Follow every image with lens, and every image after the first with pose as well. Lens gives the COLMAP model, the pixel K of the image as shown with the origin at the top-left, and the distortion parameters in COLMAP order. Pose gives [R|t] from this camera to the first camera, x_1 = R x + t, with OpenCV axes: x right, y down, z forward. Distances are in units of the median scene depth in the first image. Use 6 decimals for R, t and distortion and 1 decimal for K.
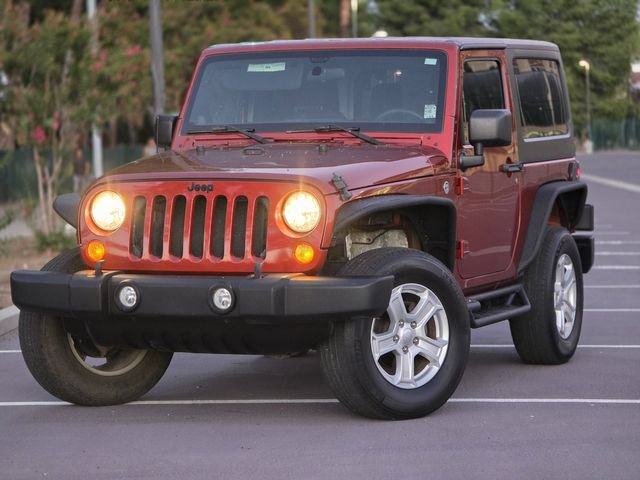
lens RADIAL K [[2142.5, 0, 320.0], [0, 2142.5, 240.0], [0, 0, 1]] dist [0.139886, 3.420182]
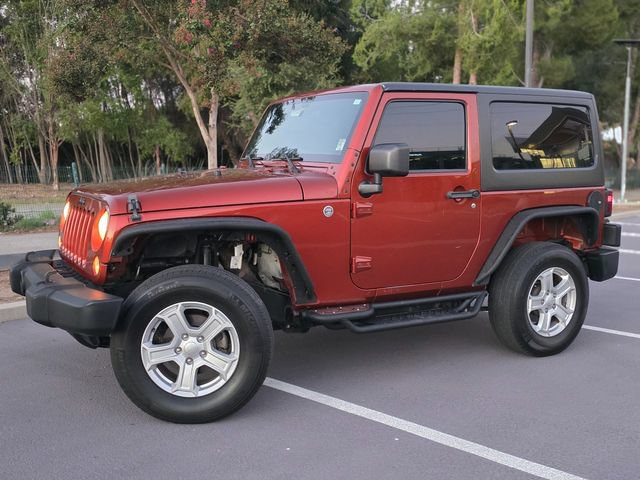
lens RADIAL K [[667.4, 0, 320.0], [0, 667.4, 240.0], [0, 0, 1]] dist [0.118827, -0.223131]
pose [[0.791036, 0.091518, -0.604885, 0.267845], [-0.049946, 0.995108, 0.085241, -0.038805], [0.609727, -0.037217, 0.791737, 0.702820]]
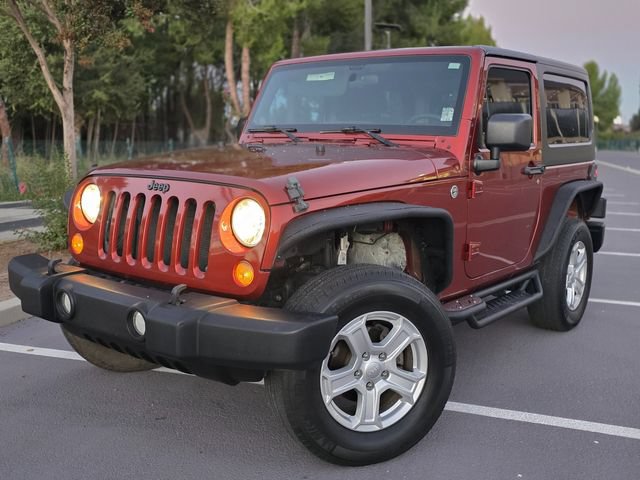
lens RADIAL K [[667.4, 0, 320.0], [0, 667.4, 240.0], [0, 0, 1]] dist [0.118827, -0.223131]
pose [[0.966320, 0.066278, -0.248662, 0.076239], [-0.041490, 0.993749, 0.103640, -0.031377], [0.253976, -0.089832, 0.963030, 0.673242]]
